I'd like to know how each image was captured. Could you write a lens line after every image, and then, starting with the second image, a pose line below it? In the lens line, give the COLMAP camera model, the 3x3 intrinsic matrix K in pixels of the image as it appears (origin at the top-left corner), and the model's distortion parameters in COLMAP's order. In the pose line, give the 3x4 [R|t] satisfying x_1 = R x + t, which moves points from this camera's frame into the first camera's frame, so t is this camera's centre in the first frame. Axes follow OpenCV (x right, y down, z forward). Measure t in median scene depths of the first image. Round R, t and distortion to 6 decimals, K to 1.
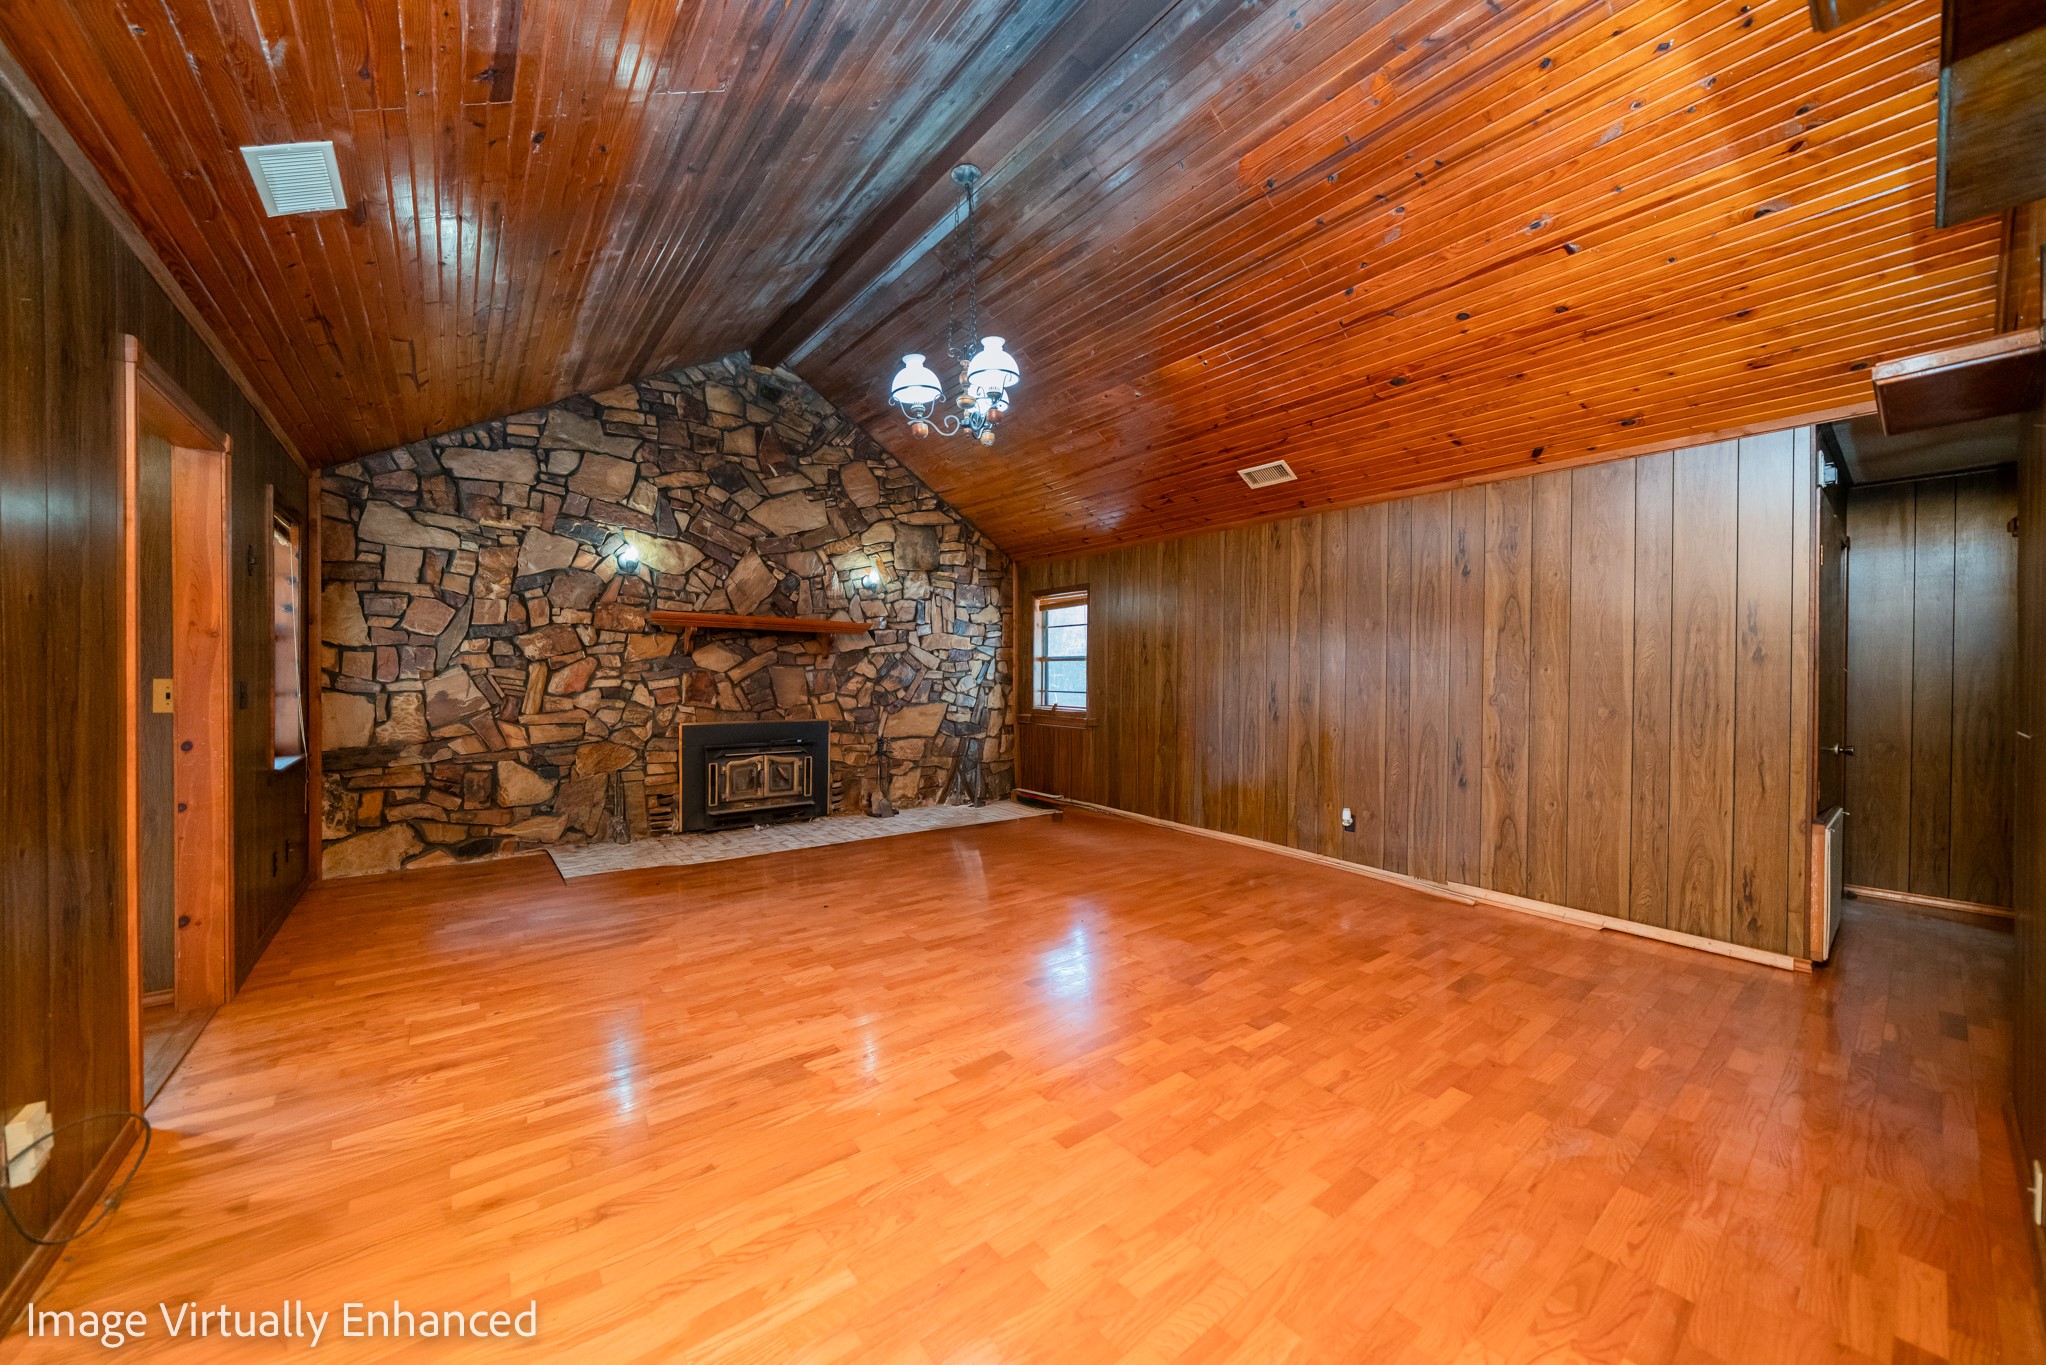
lens RADIAL K [[723.3, 0, 1021.9], [0, 723.3, 678.5], [0, 0, 1]] dist [-0.001126, -0.000083]
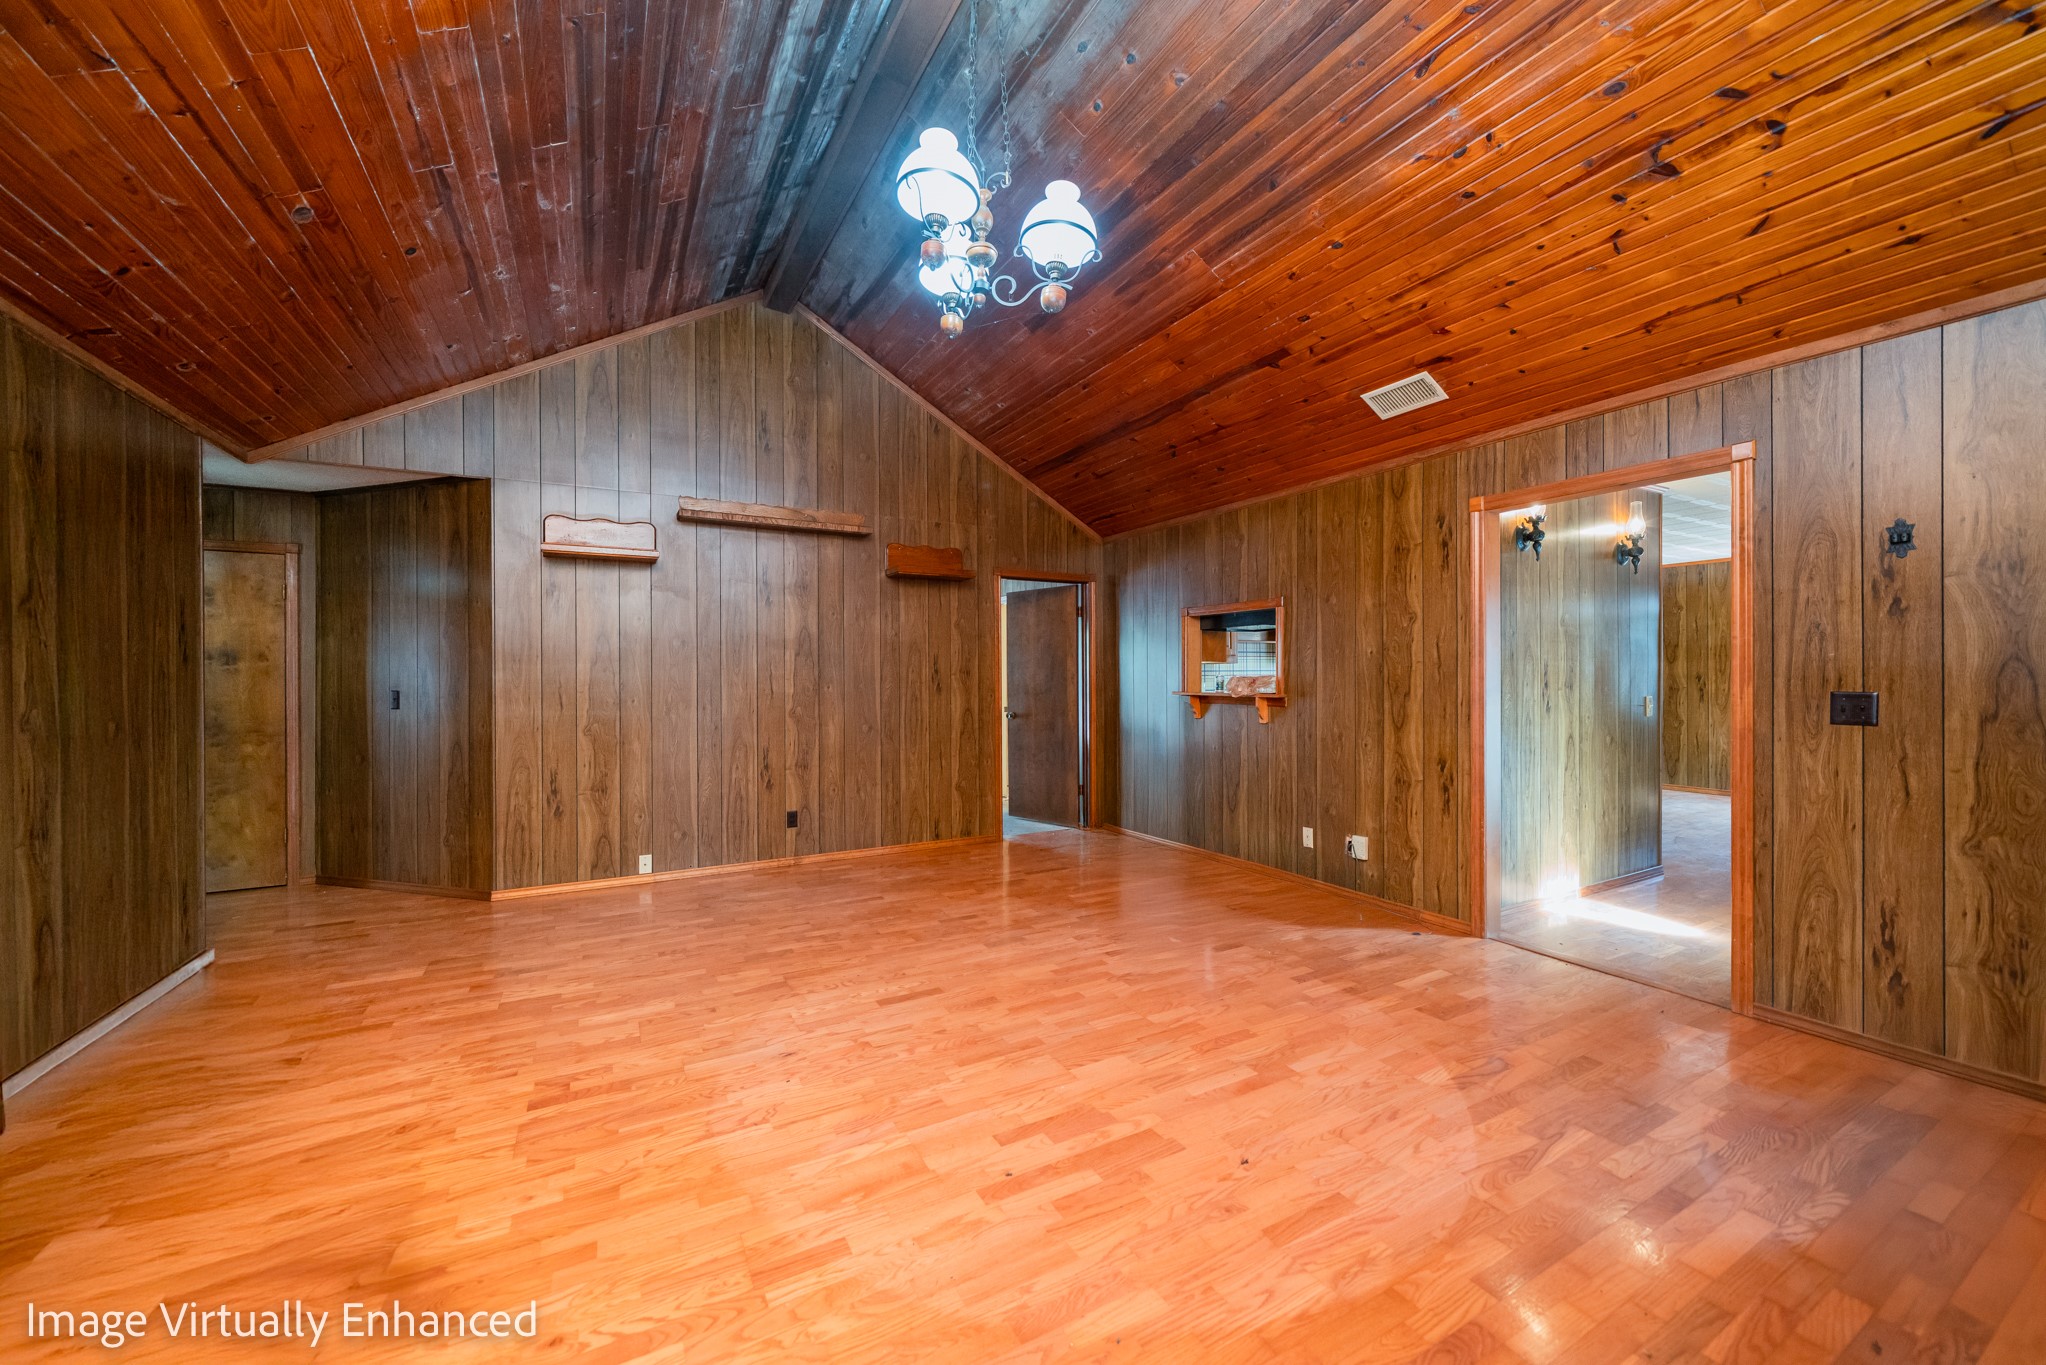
lens RADIAL K [[775.2, 0, 1022.3], [0, 775.2, 678.4], [0, 0, 1]] dist [-0.001879, -0.000299]
pose [[-0.985881, -0.005523, 0.167356, -0.142958], [-0.004755, 0.999976, 0.004988, -0.005987], [-0.167379, 0.004122, -0.985884, 1.043497]]
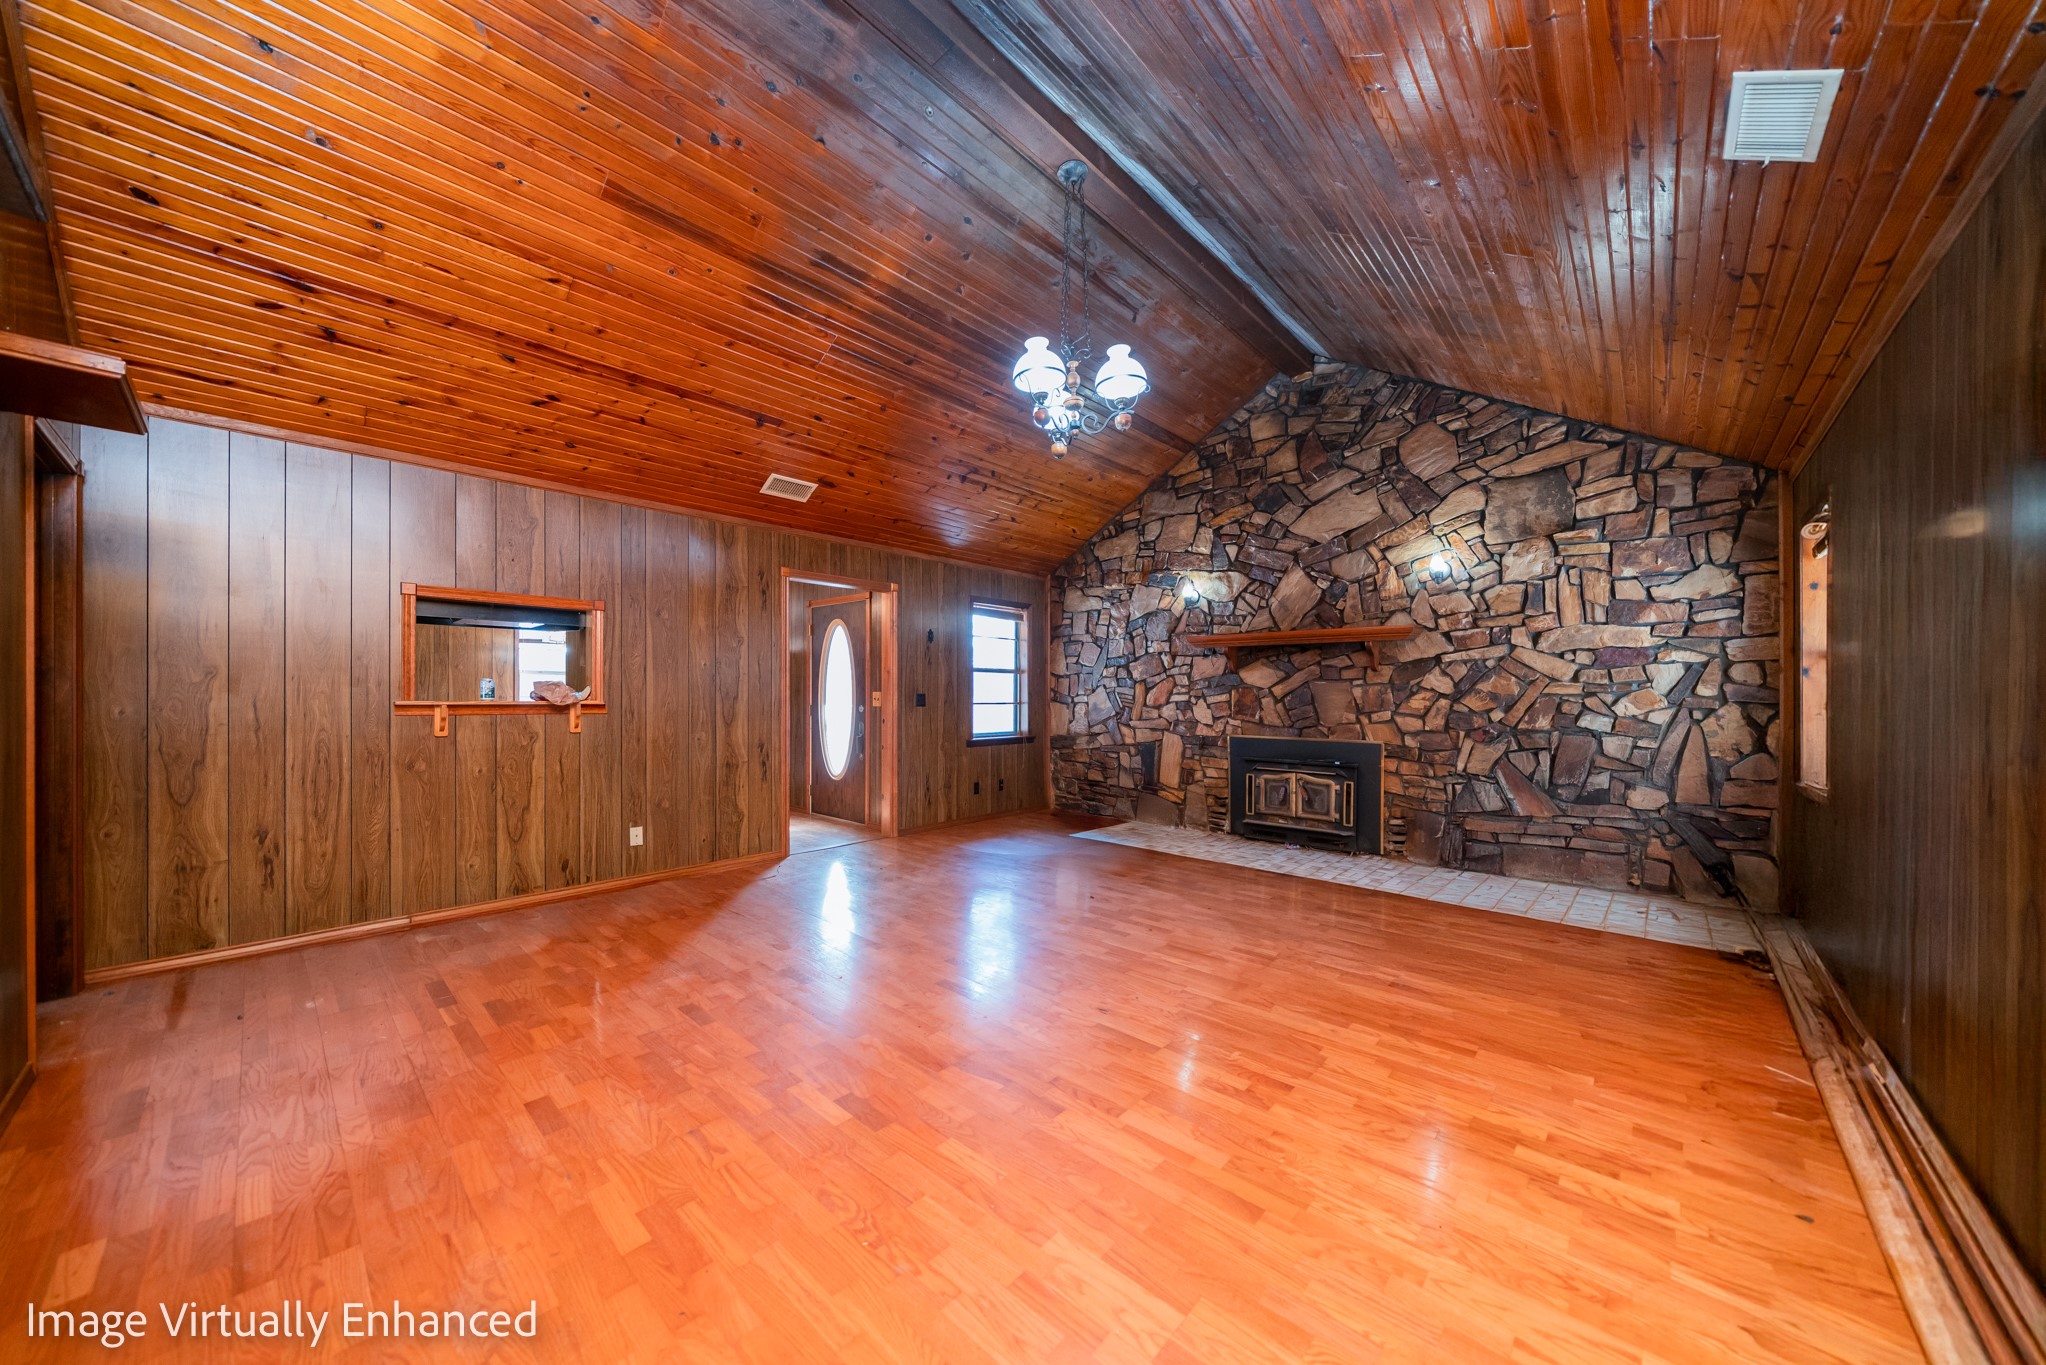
lens RADIAL K [[707.5, 0, 1019.5], [0, 707.5, 692.3], [0, 0, 1]] dist [-0.001766, -0.000369]
pose [[0.161394, -0.008792, -0.986851, 0.528215], [-0.006746, 0.999927, -0.010012, 0.009745], [0.986867, 0.008274, 0.161323, 0.485335]]
